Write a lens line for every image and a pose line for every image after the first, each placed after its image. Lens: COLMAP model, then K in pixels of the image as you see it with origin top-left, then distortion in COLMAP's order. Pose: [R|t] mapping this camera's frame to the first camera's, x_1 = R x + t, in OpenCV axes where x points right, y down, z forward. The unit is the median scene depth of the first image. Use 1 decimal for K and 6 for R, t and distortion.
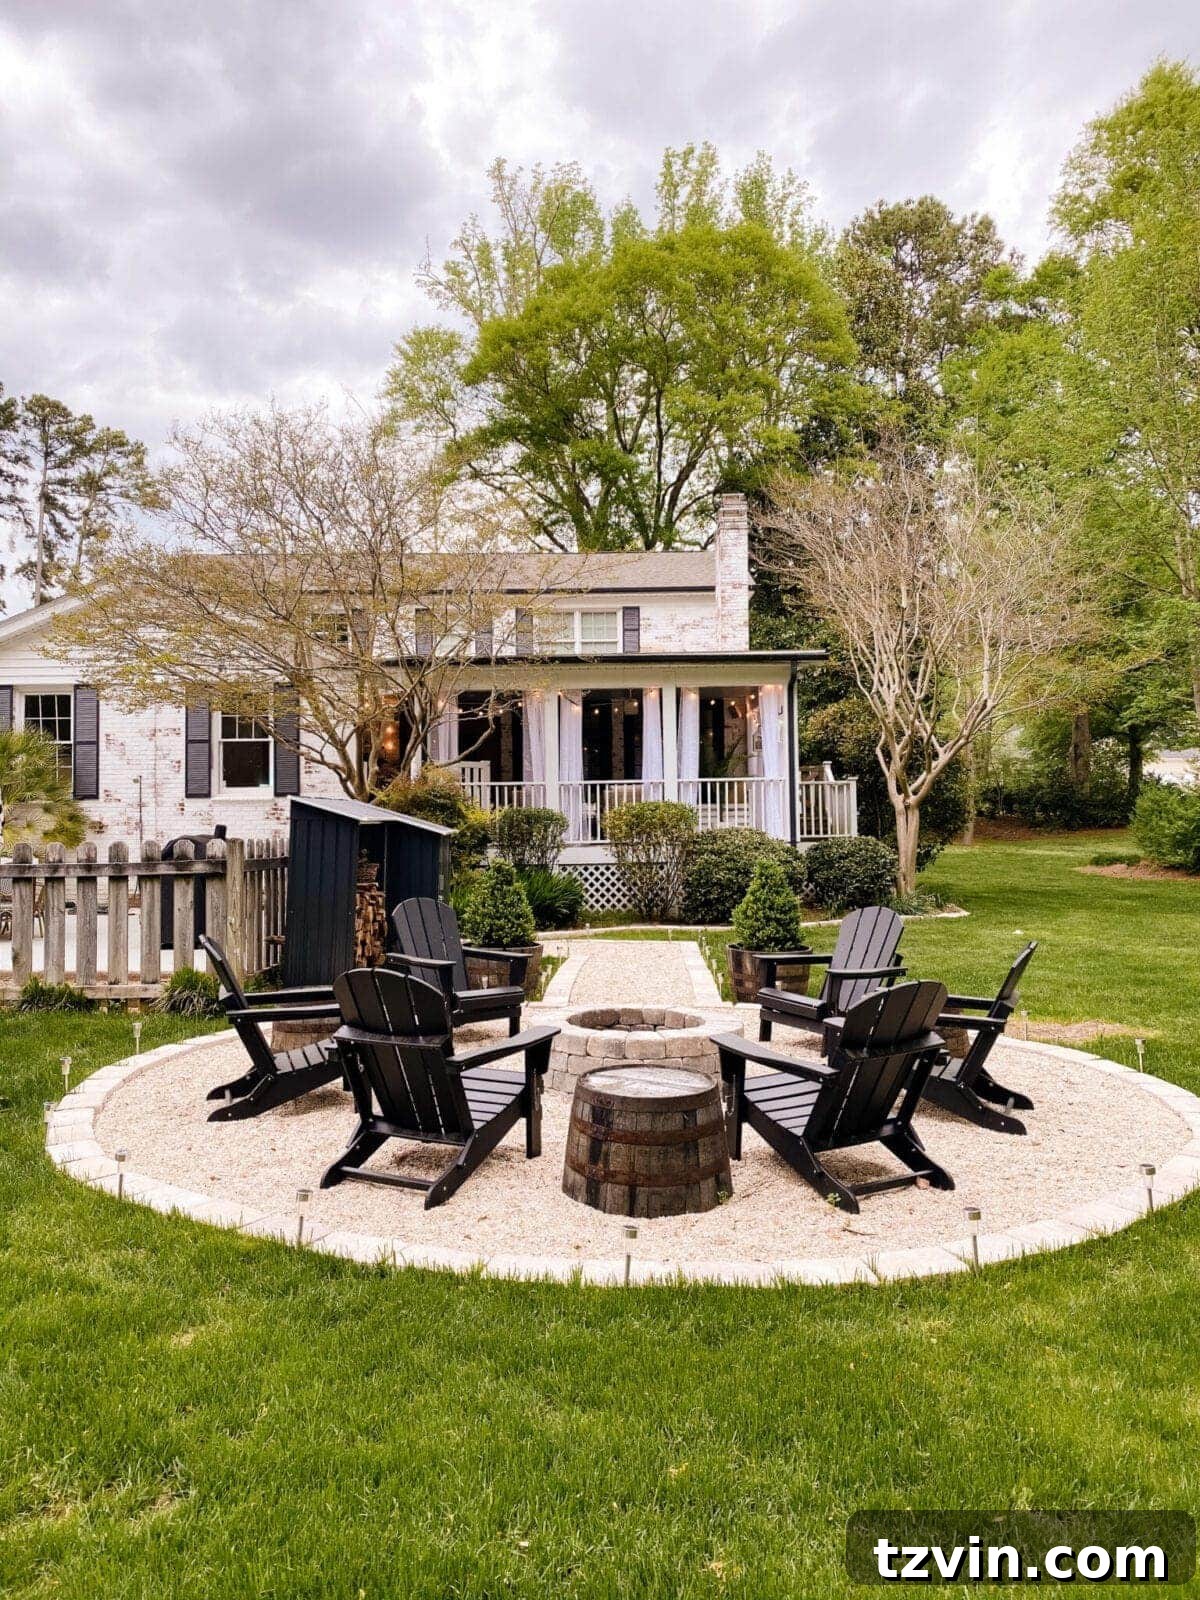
lens RADIAL K [[1111.3, 0, 599.9], [0, 1111.3, 802.9], [0, 0, 1]] dist [0.012869, -0.001563]
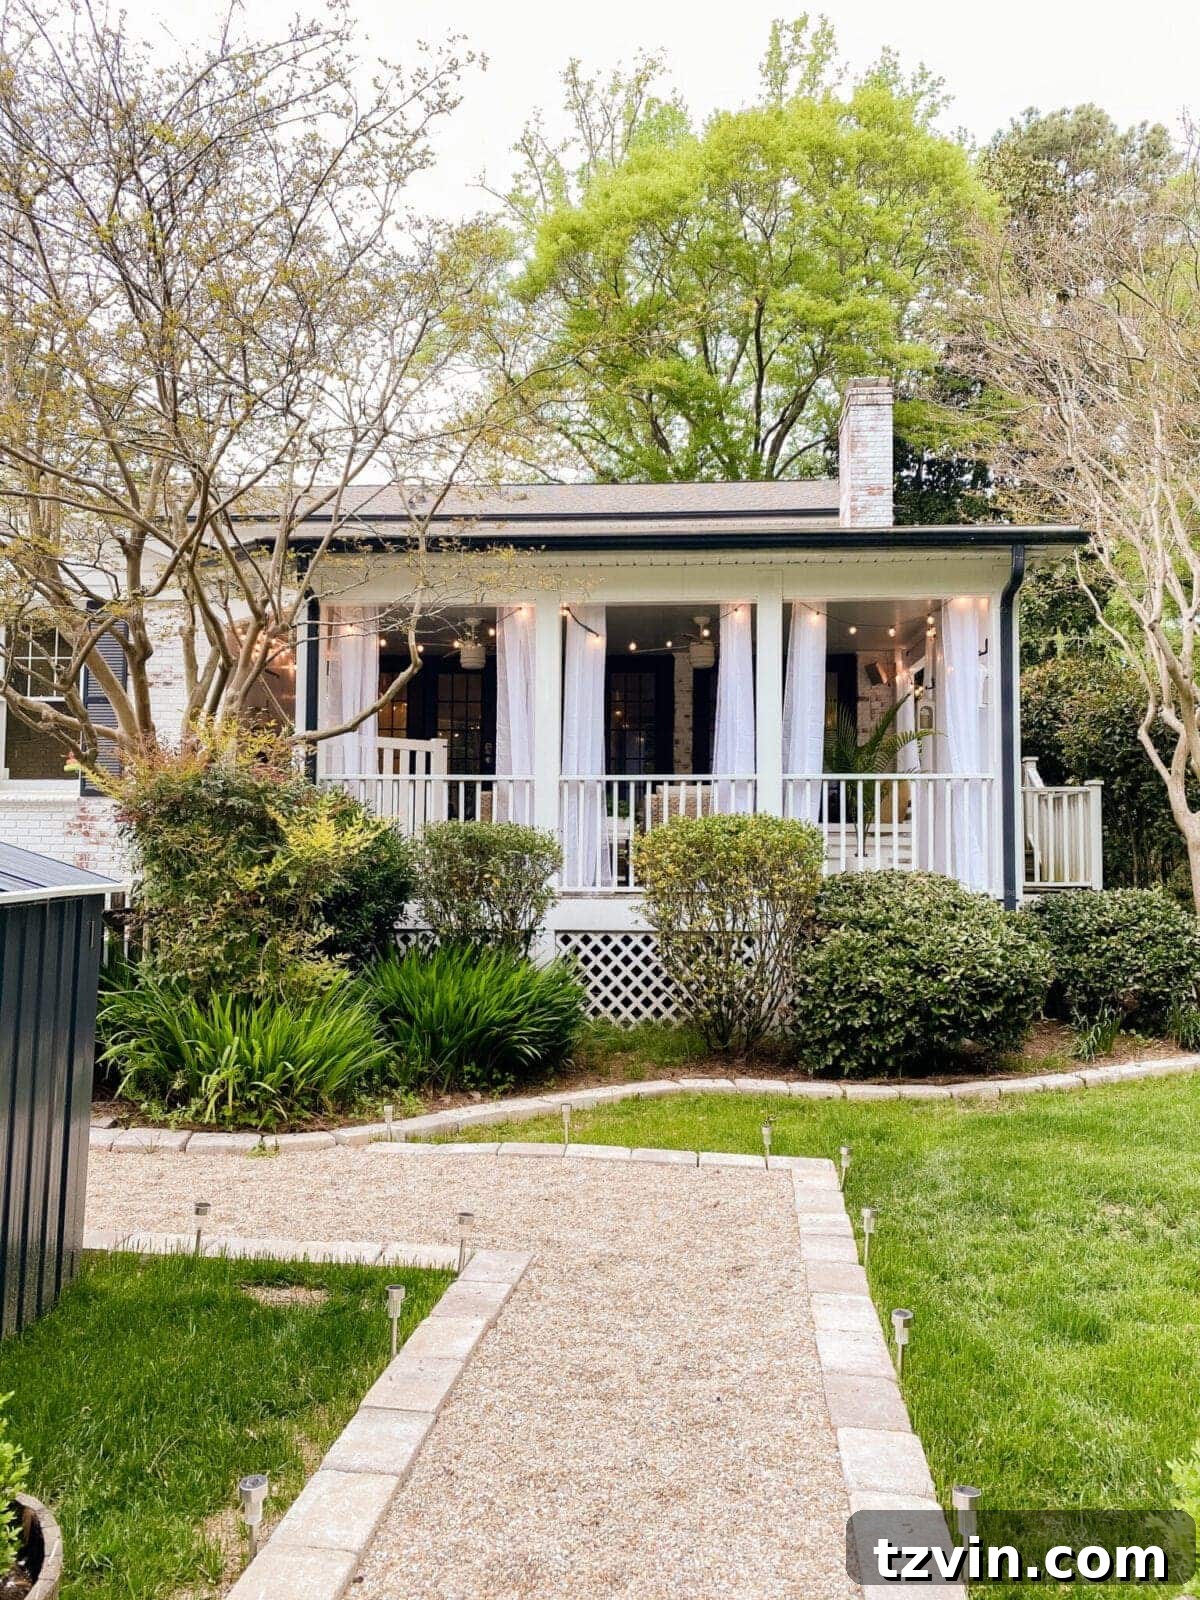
lens RADIAL K [[1111.3, 0, 598.2], [0, 1111.3, 789.6], [0, 0, 1]] dist [0.012869, -0.001563]
pose [[0.996226, 0.016969, -0.085127, 0.026930], [-0.019330, 0.999449, -0.026988, 0.001775], [0.084622, 0.028532, 0.996005, 0.458255]]
